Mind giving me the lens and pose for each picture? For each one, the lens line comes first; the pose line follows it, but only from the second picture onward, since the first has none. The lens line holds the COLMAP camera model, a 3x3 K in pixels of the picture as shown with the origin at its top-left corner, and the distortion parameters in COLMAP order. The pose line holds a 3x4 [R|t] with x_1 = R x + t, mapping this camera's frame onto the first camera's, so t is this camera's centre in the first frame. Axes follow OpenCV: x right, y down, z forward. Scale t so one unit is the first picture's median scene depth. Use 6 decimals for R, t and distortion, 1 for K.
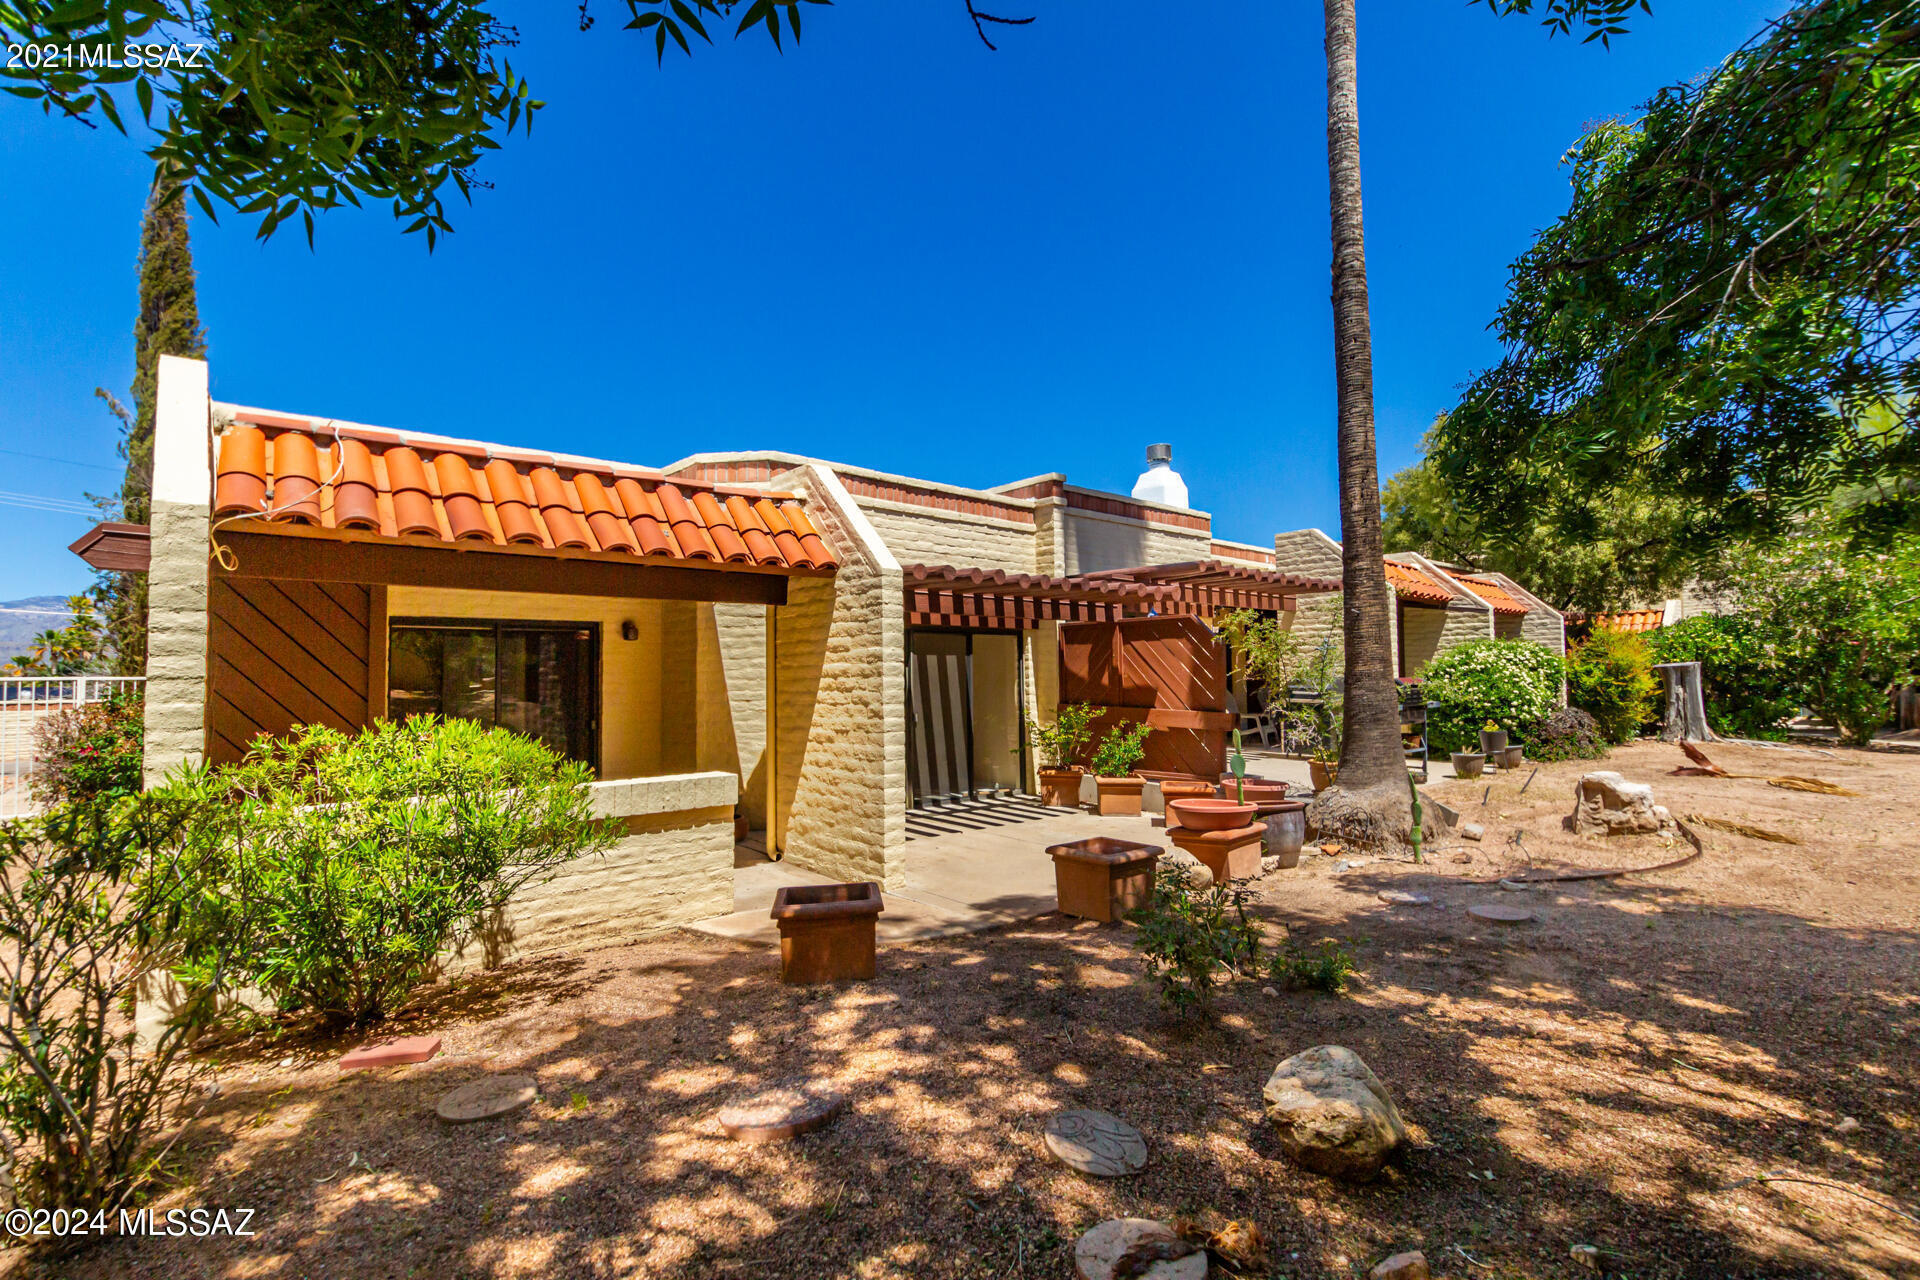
lens RADIAL K [[870.0, 0, 960.0], [0, 870.0, 640.0], [0, 0, 1]] dist [0.005621, -0.000389]
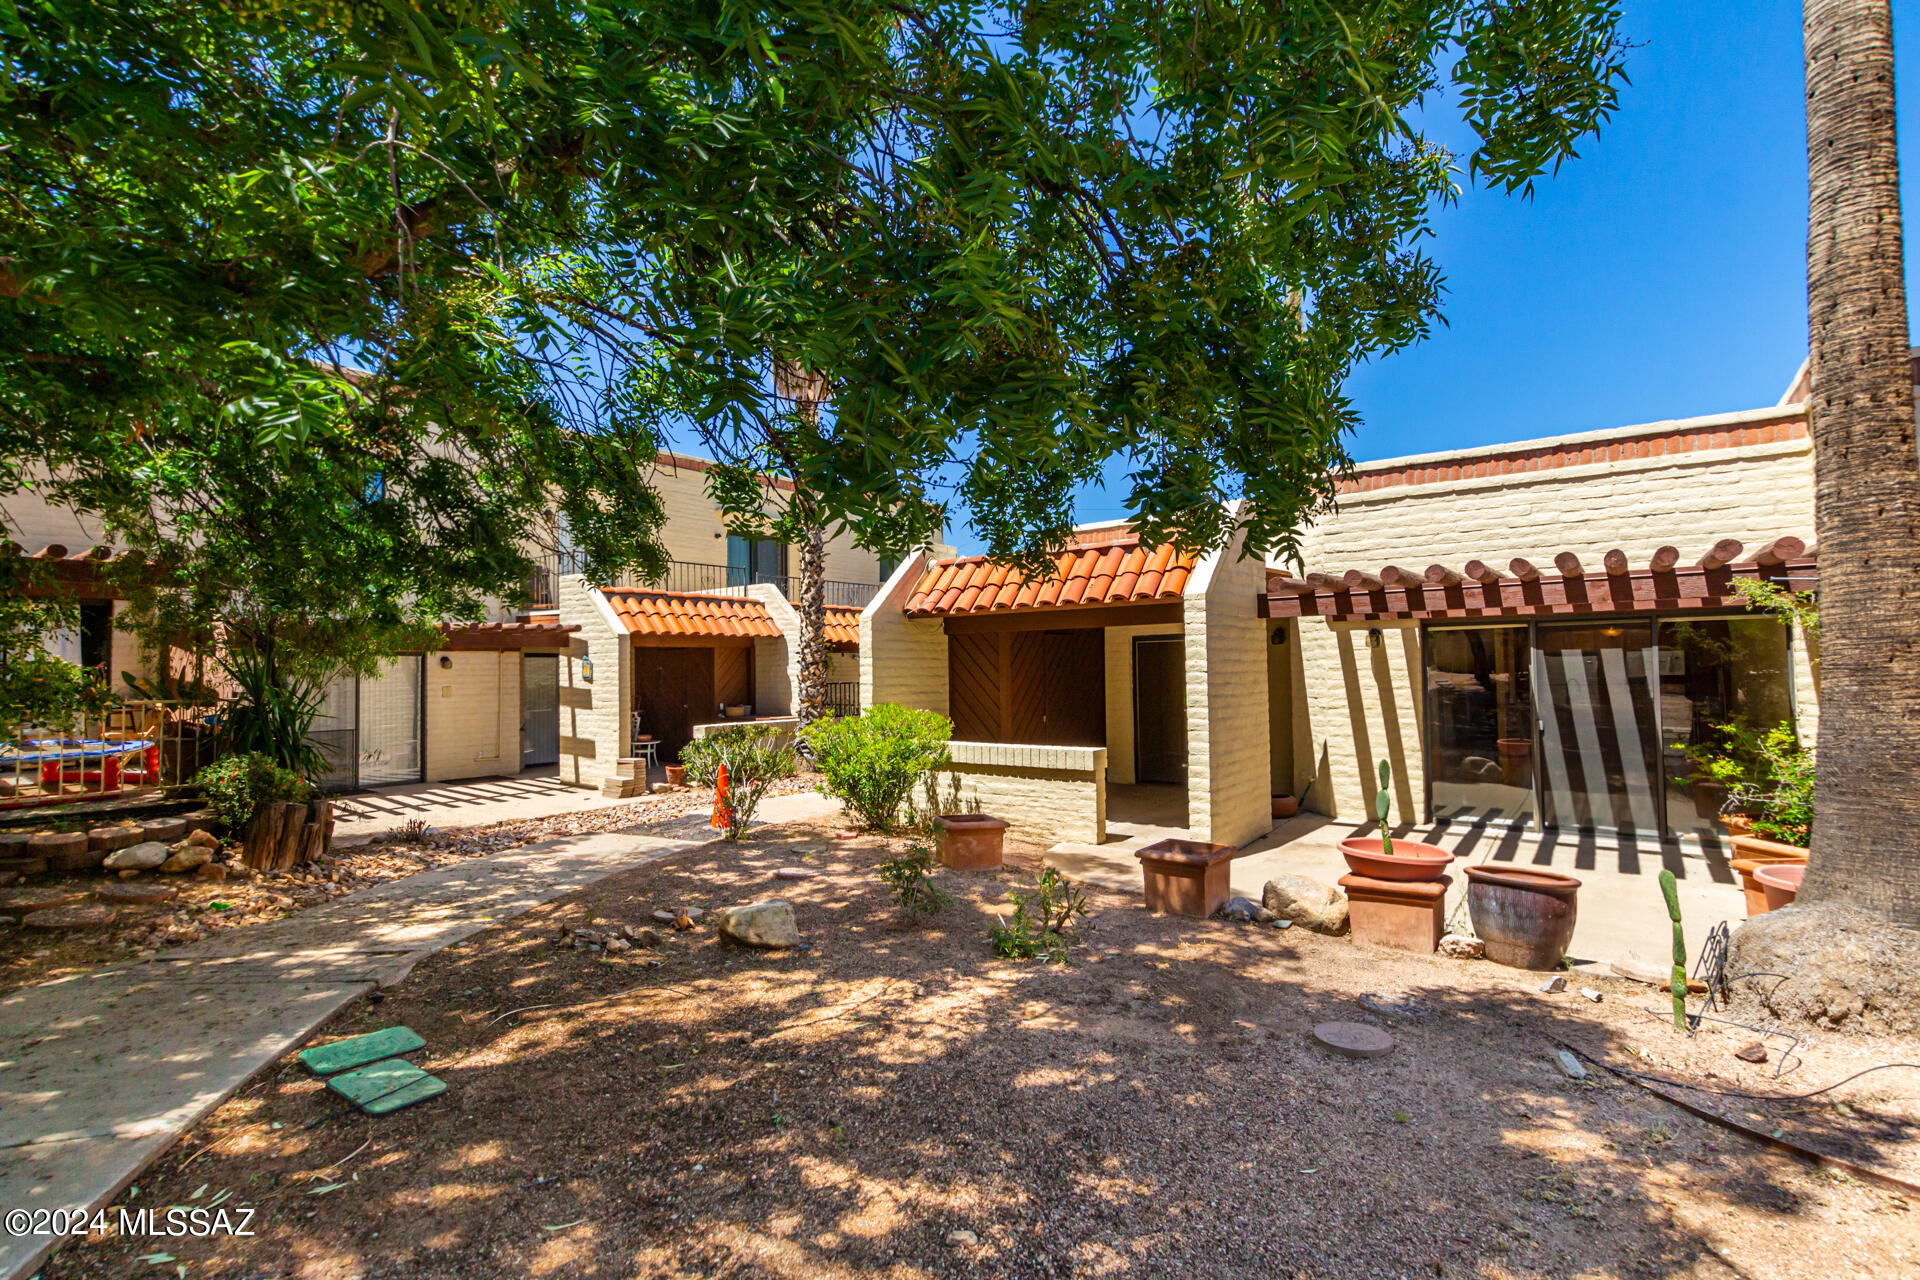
lens RADIAL K [[872.8, 0, 960.0], [0, 872.8, 640.0], [0, 0, 1]] dist [0.001580, -0.000777]
pose [[0.210606, -0.025055, -0.977250, 1.718992], [0.057610, 0.998252, -0.013178, -0.036268], [0.975872, -0.053524, 0.211681, 0.733486]]
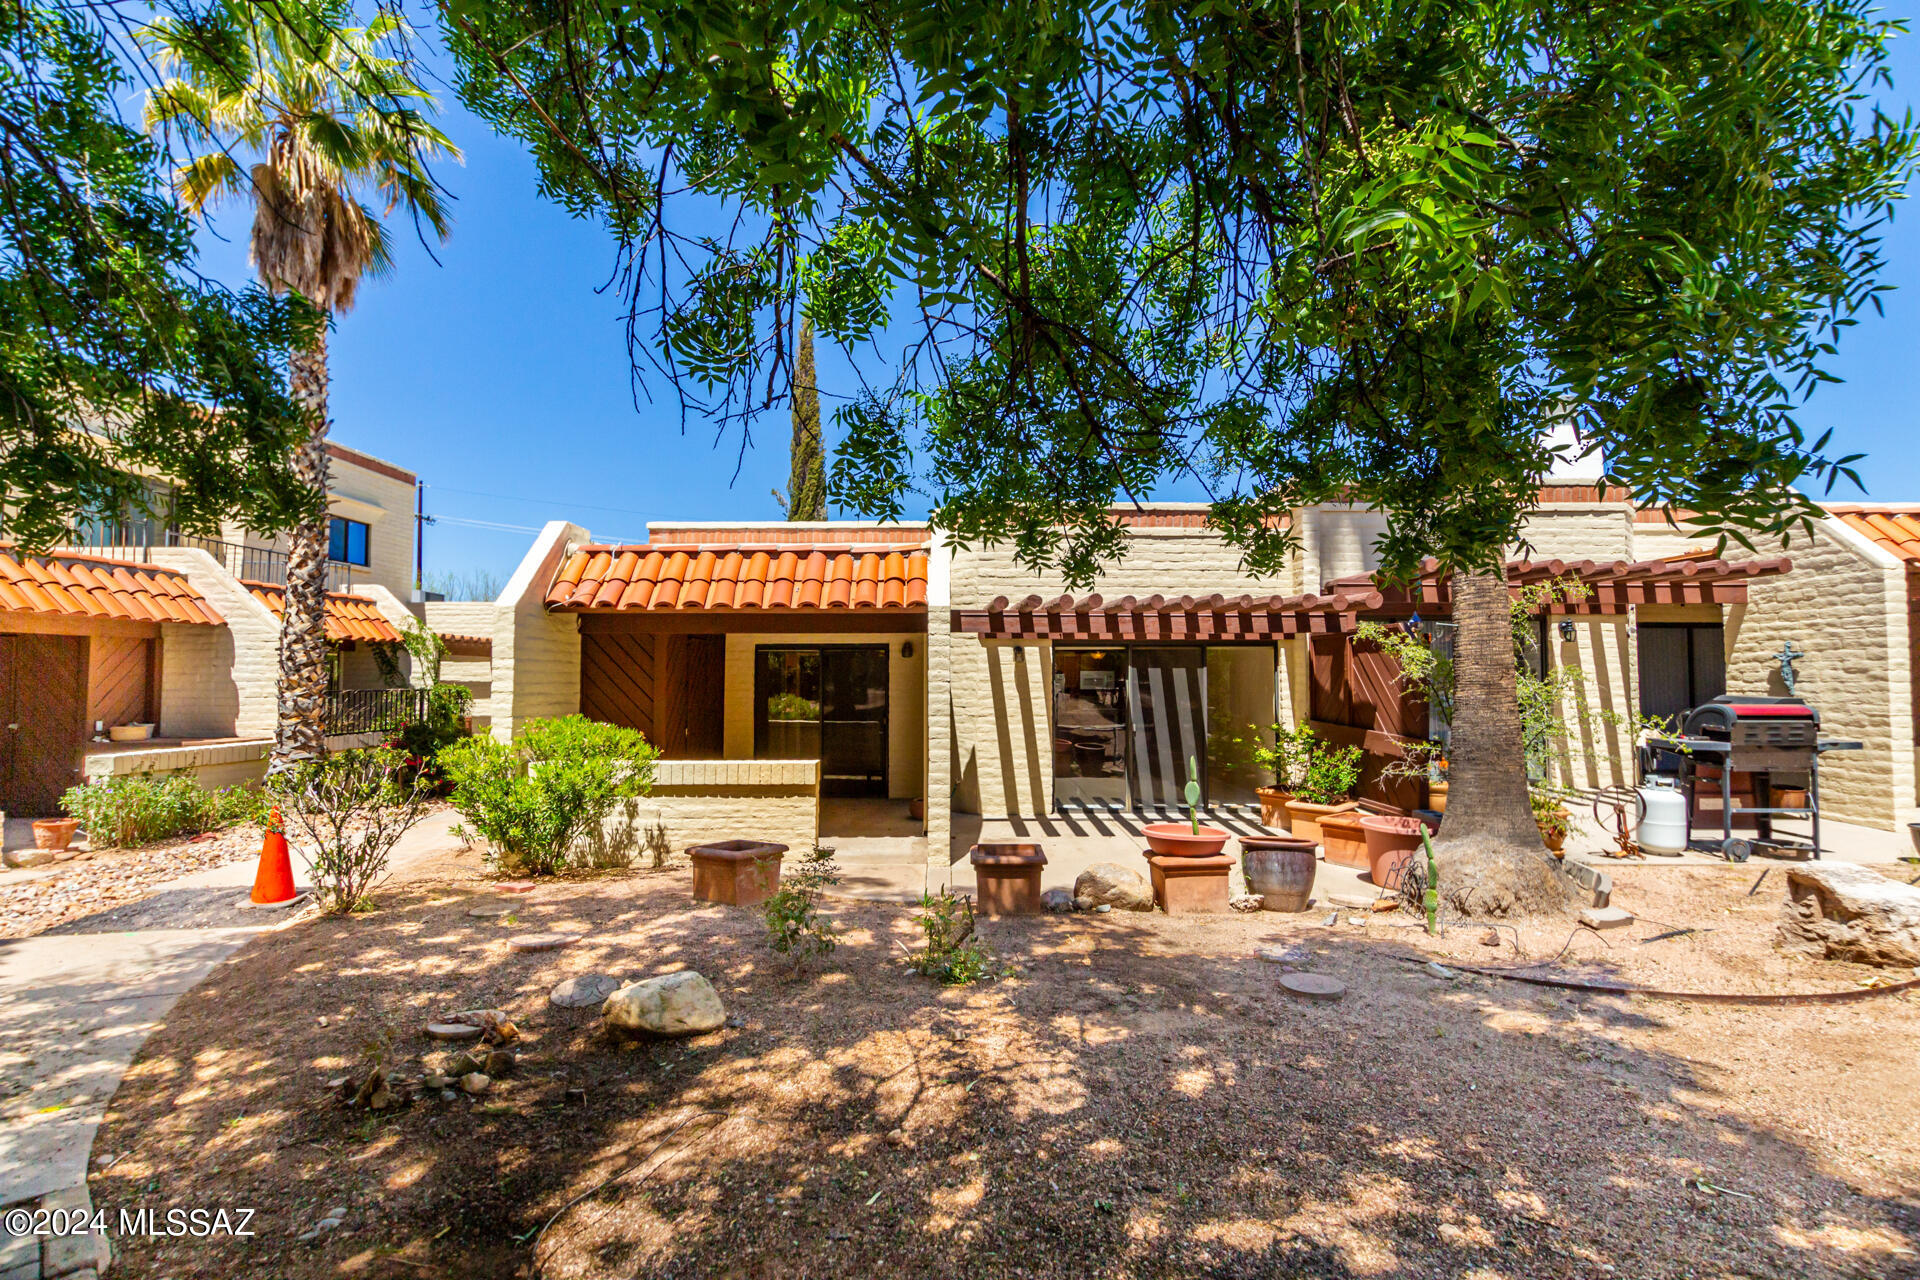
lens RADIAL K [[870.0, 0, 960.0], [0, 870.0, 640.0], [0, 0, 1]] dist [0.005621, -0.000389]
pose [[0.762228, -0.016550, -0.647097, 1.247658], [0.020022, 0.999798, -0.001986, -0.051616], [0.646999, -0.011442, 0.762405, 0.142393]]
